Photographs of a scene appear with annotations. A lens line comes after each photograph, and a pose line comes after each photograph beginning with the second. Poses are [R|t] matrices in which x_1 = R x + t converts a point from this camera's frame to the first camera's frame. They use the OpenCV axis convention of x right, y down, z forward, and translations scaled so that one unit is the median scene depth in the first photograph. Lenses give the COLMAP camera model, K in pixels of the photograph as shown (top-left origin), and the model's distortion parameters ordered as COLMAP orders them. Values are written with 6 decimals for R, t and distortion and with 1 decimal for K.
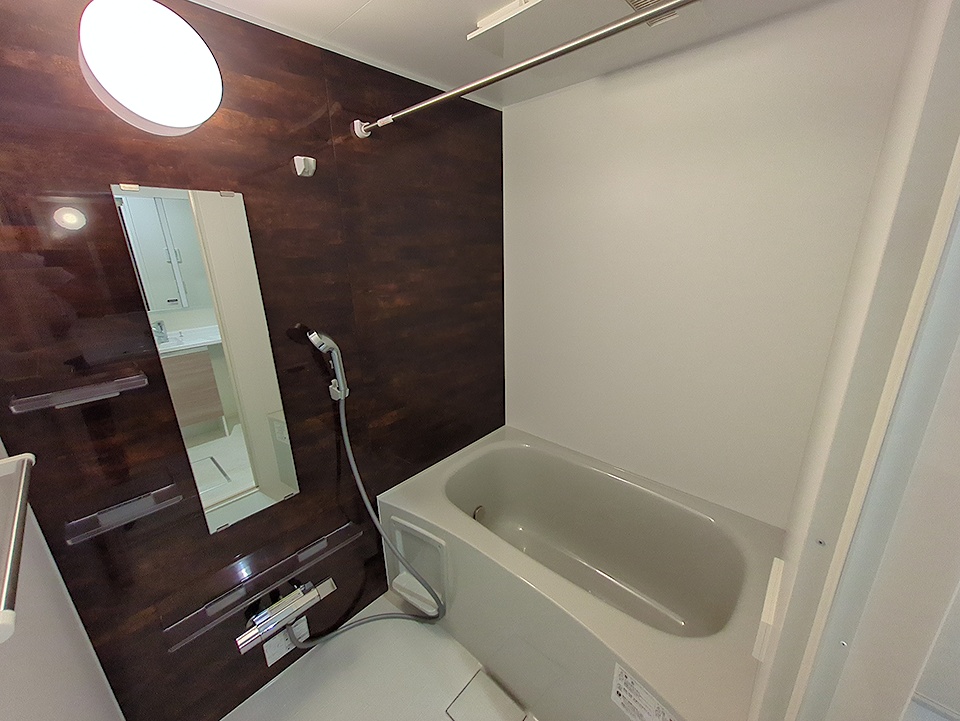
lens RADIAL K [[377.6, 0, 479.0], [0, 377.6, 358.6], [0, 0, 1]] dist [-0.000065, 0.000821]
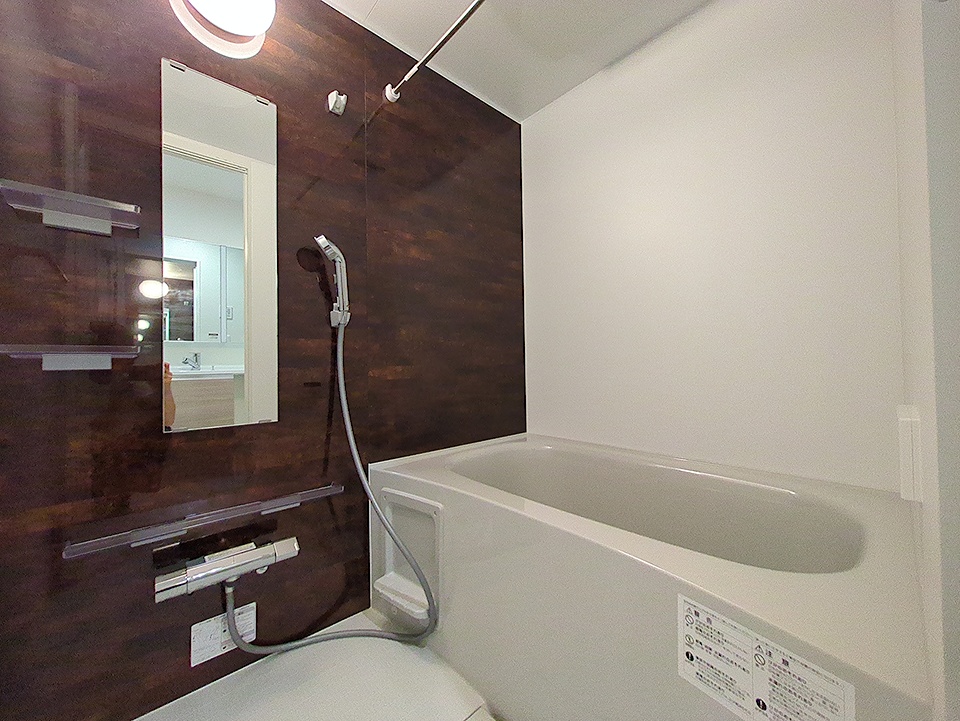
lens RADIAL K [[377.6, 0, 480.8], [0, 377.6, 359.8], [0, 0, 1]] dist [-0.000065, 0.000821]
pose [[0.996809, 0.012533, -0.078832, 0.046100], [-0.035614, 0.953680, -0.298707, 0.417623], [0.071437, 0.300562, 0.951083, 0.156802]]
